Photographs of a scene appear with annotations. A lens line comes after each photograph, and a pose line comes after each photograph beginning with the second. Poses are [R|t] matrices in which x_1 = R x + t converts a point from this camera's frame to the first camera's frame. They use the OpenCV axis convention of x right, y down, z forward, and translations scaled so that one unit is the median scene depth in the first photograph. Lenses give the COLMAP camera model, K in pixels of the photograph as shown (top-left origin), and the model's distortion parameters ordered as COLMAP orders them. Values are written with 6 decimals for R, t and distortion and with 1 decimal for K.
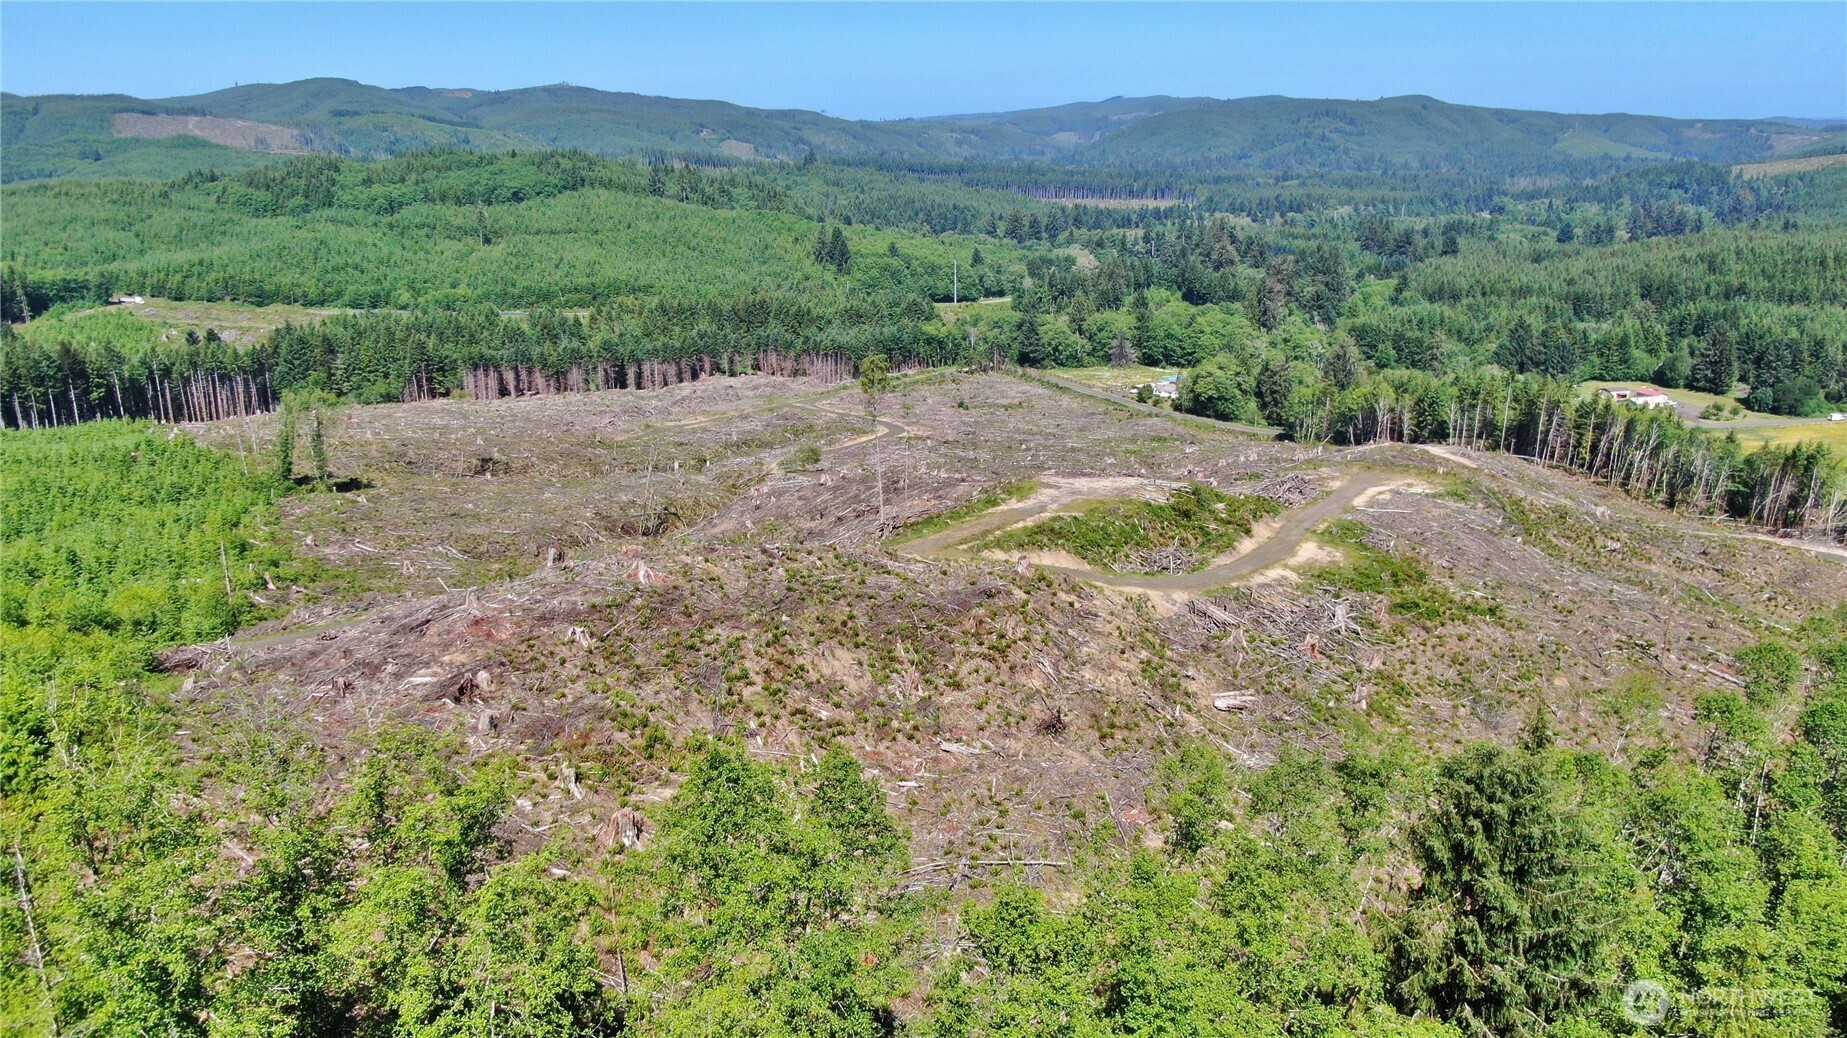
lens RADIAL K [[1328.8, 0, 923.5], [0, 1328.8, 519.0], [0, 0, 1]] dist [-0.020974, 0.008562]
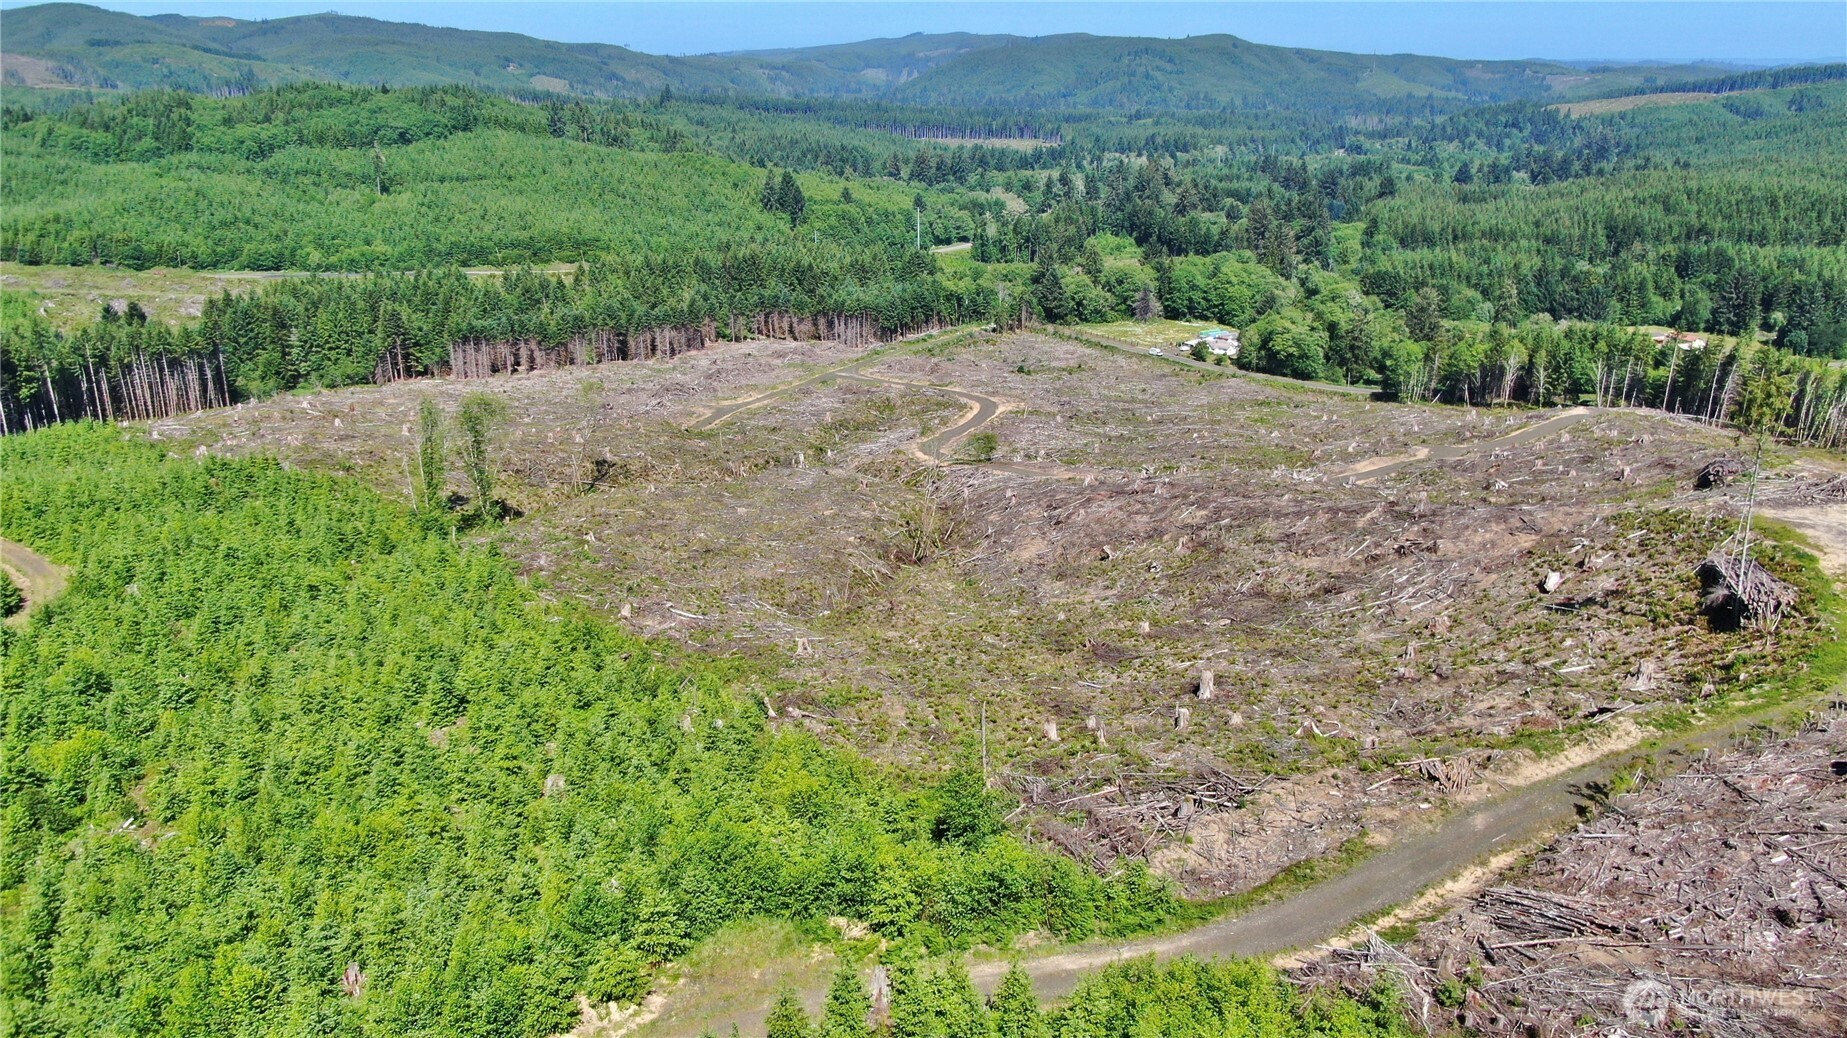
lens RADIAL K [[1328.8, 0, 923.5], [0, 1328.8, 519.0], [0, 0, 1]] dist [-0.020974, 0.008562]
pose [[0.987360, -0.044496, 0.152119, -0.138724], [0.037828, 0.998204, 0.046454, -0.021586], [-0.153913, -0.040113, 0.987270, 0.079804]]
